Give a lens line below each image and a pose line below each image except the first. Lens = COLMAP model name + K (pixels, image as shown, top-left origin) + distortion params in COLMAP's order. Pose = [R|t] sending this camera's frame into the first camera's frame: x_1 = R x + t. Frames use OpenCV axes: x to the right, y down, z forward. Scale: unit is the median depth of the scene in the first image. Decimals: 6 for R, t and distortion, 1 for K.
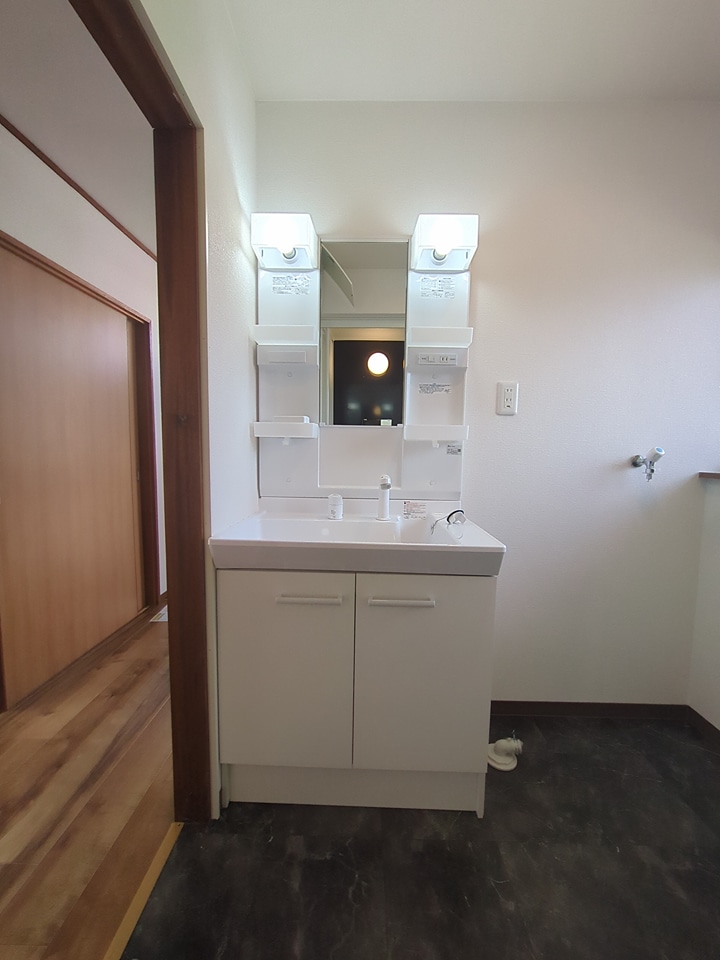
lens RADIAL K [[383.8, 0, 357.3], [0, 383.8, 479.5], [0, 0, 1]] dist [0.000754, 0.000067]
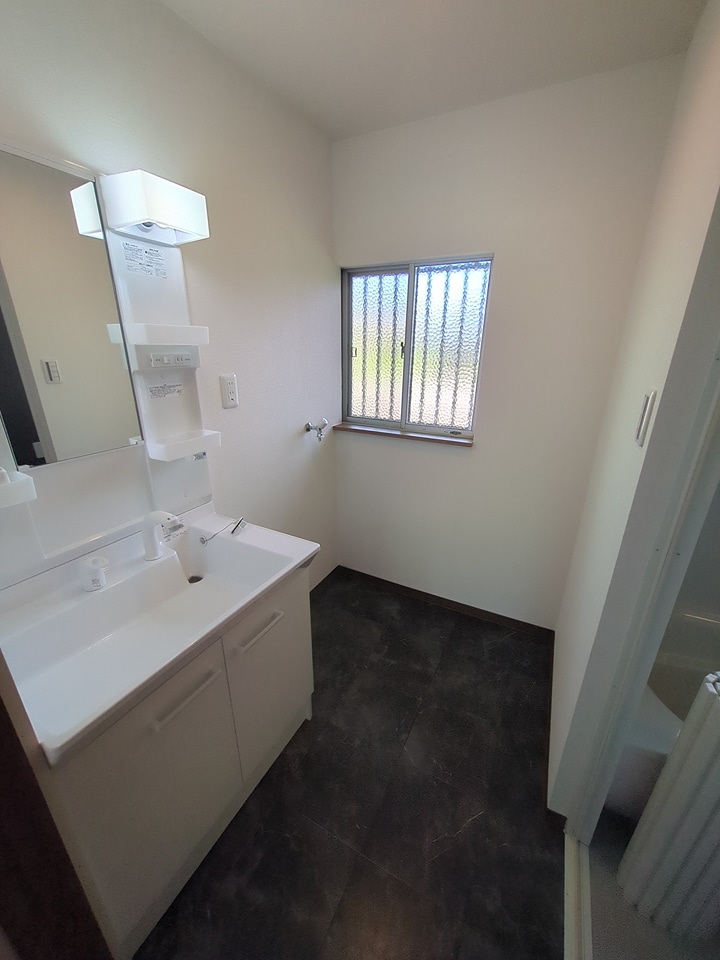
lens RADIAL K [[383.8, 0, 365.5], [0, 383.8, 480.0], [0, 0, 1]] dist [0.000754, 0.000067]
pose [[0.438412, -0.313464, 0.842339, -0.387326], [0.065491, 0.945859, 0.317902, -0.293990], [-0.896385, -0.084206, 0.435205, 0.219444]]
